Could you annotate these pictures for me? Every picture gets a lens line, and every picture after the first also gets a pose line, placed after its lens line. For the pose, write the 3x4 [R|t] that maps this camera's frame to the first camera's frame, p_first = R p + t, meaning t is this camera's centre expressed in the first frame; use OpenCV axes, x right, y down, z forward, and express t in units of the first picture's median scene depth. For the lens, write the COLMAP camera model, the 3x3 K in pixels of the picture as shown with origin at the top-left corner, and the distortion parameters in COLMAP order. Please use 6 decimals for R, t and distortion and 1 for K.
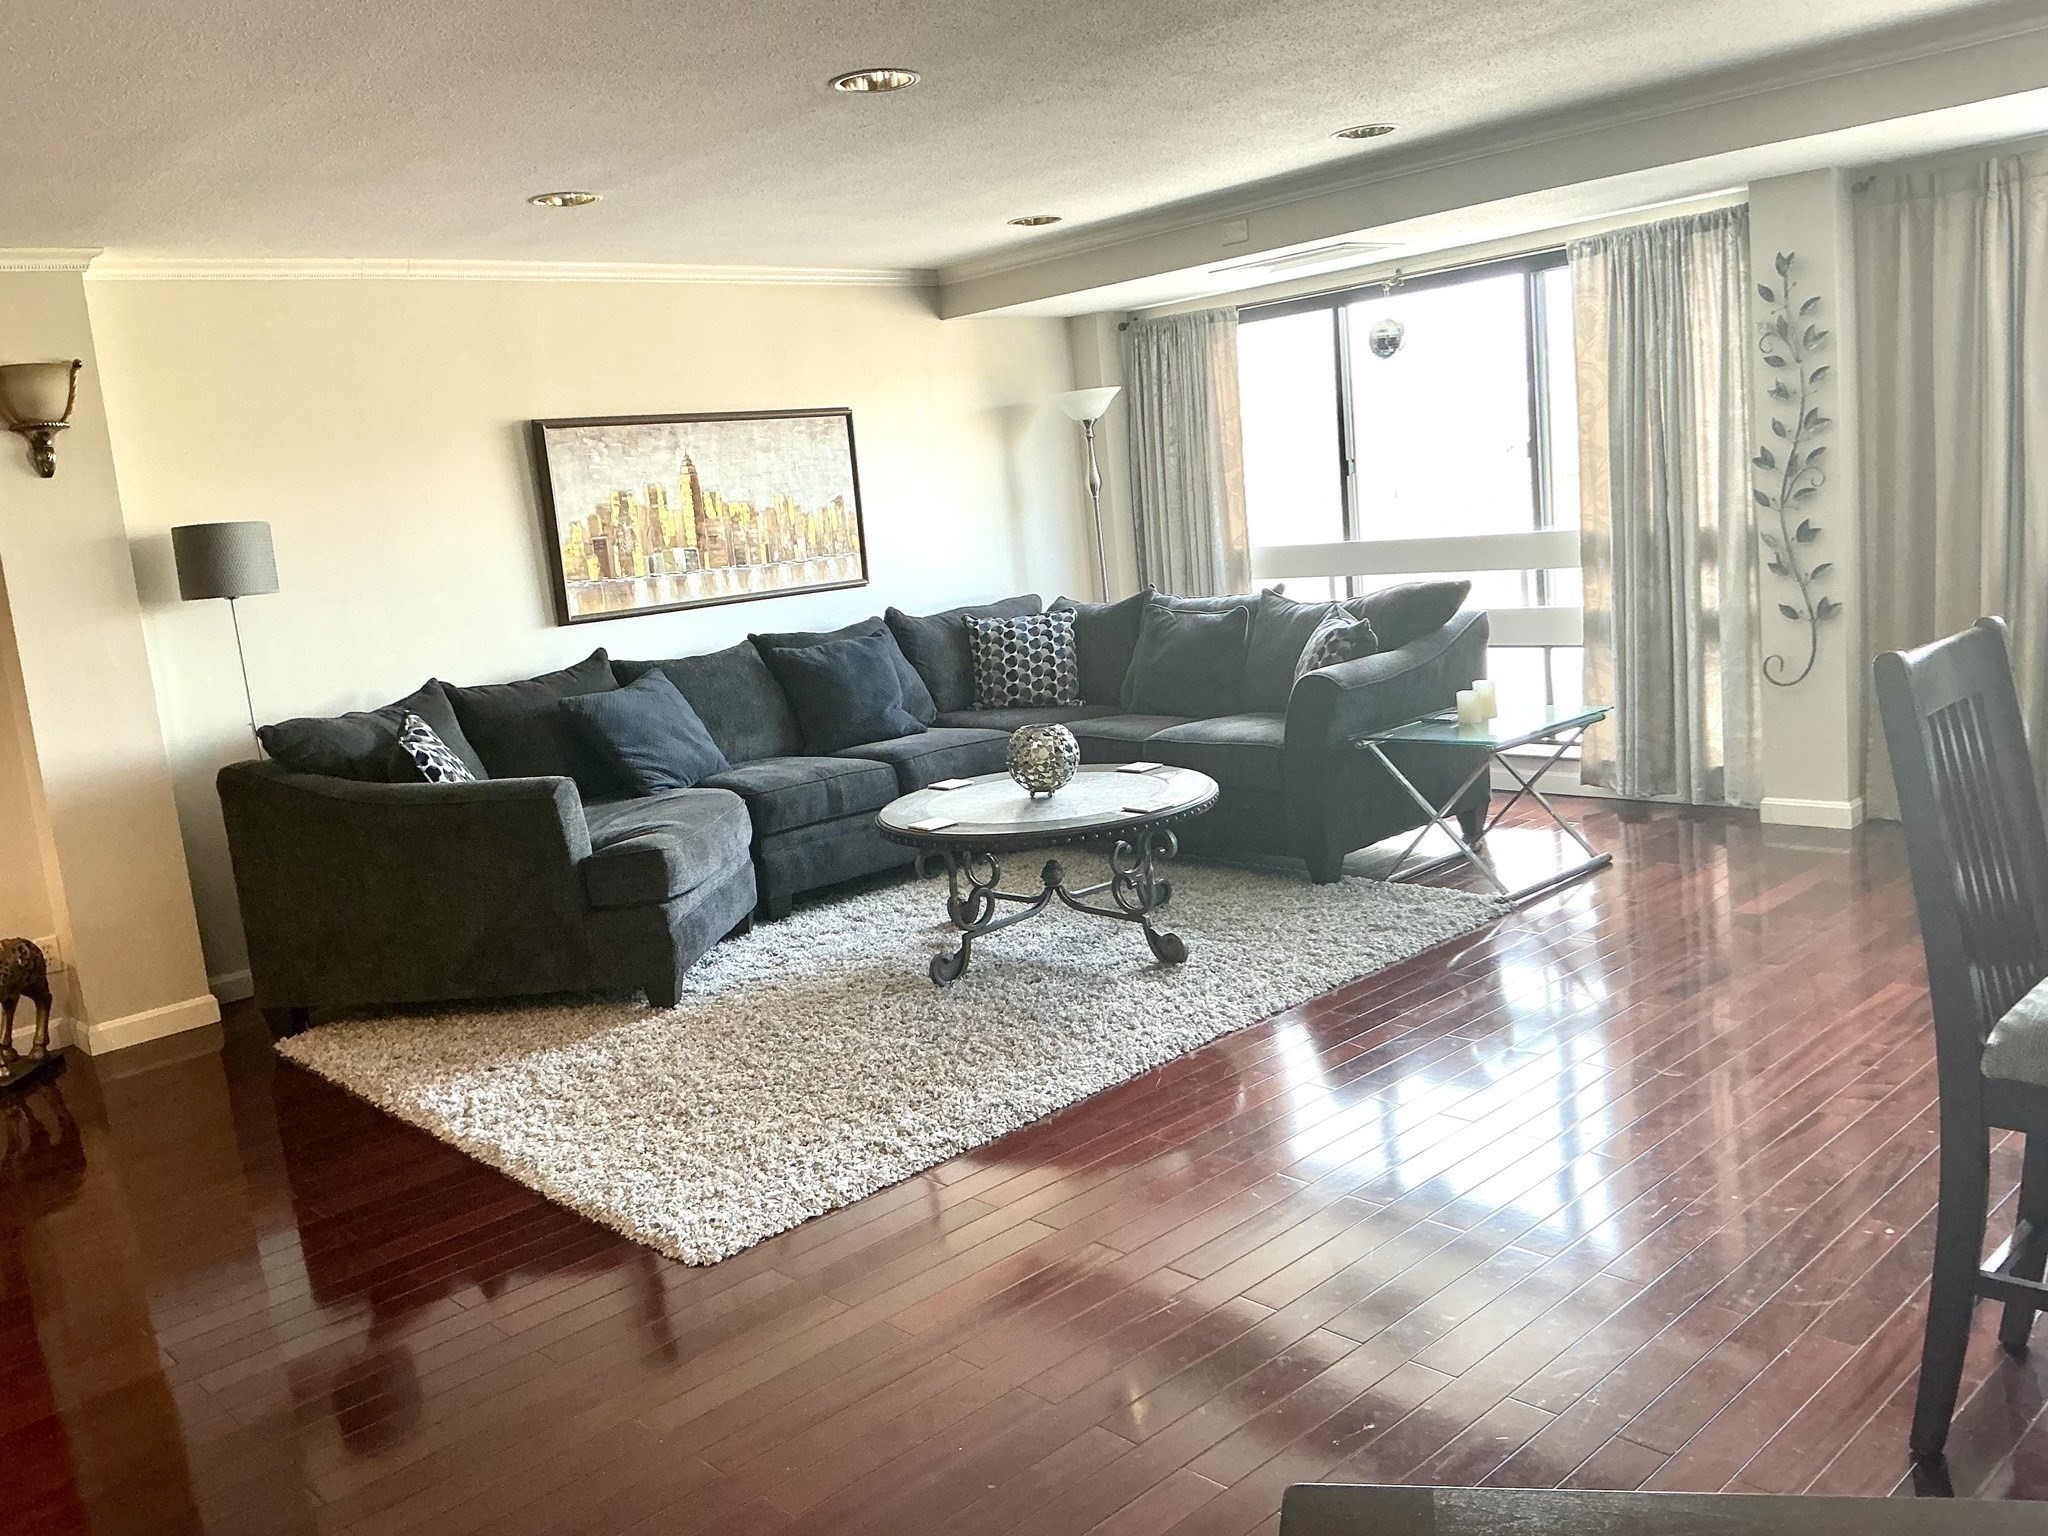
lens RADIAL K [[1687.6, 0, 1024.0], [0, 1687.6, 768.0], [0, 0, 1]] dist [0.120153, -0.245465]
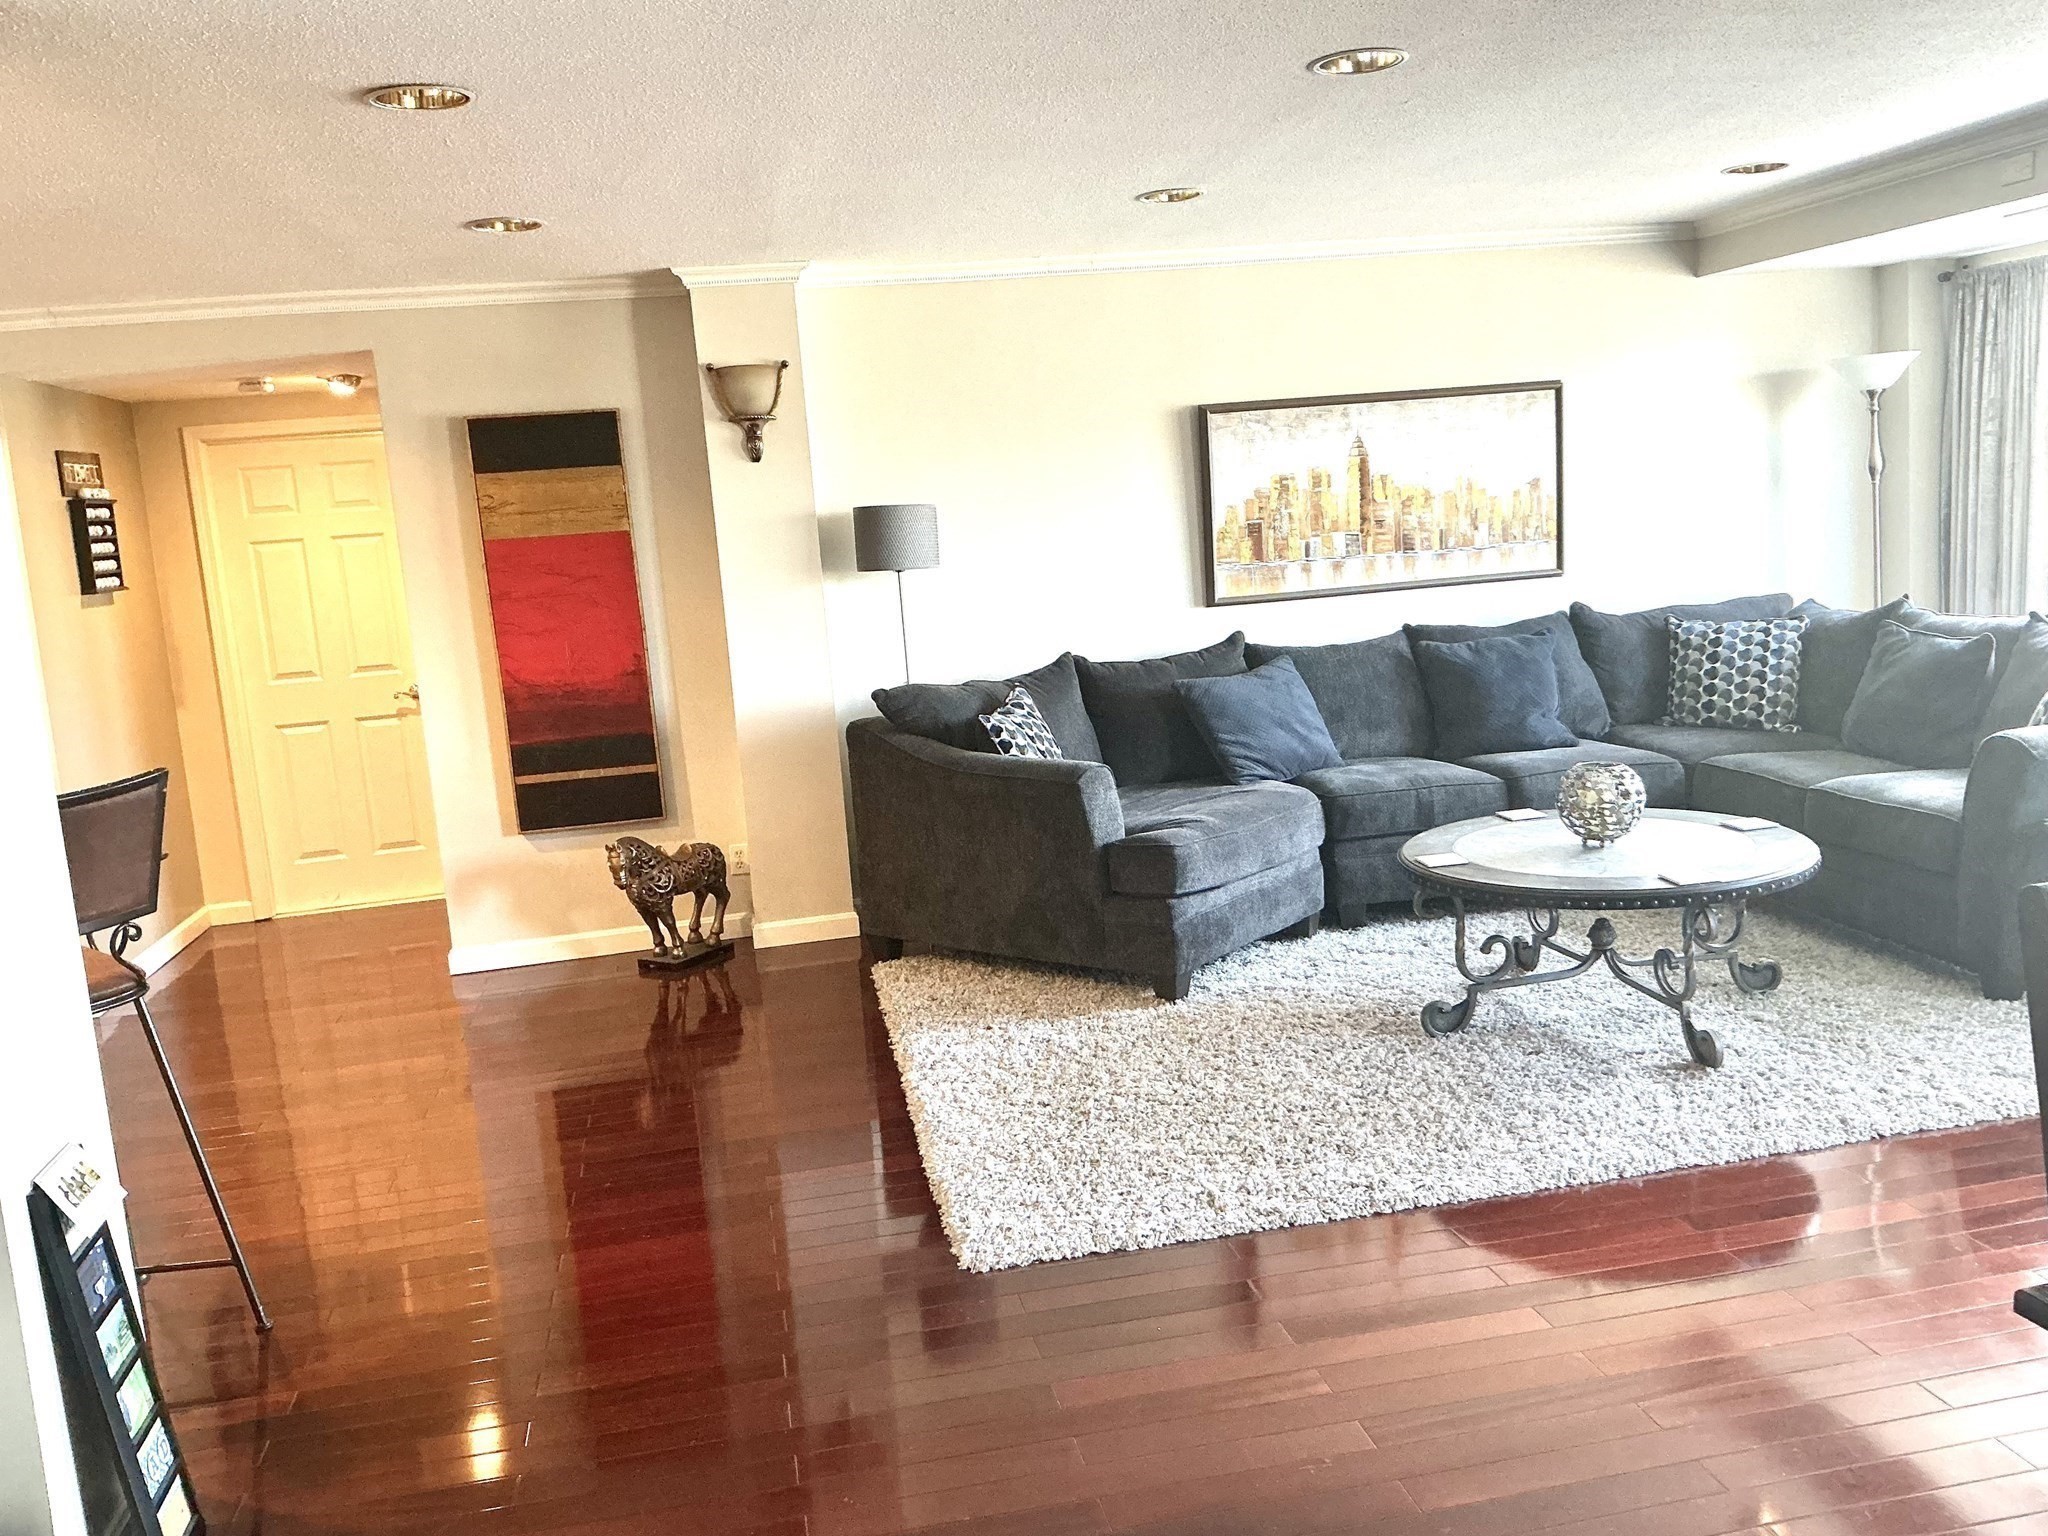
lens RADIAL K [[1687.6, 0, 1024.0], [0, 1687.6, 768.0], [0, 0, 1]] dist [0.120153, -0.245465]
pose [[0.841835, 0.115674, -0.527194, 0.194294], [-0.095878, 0.993279, 0.064838, -0.045089], [0.531151, -0.004037, 0.847268, 0.082466]]
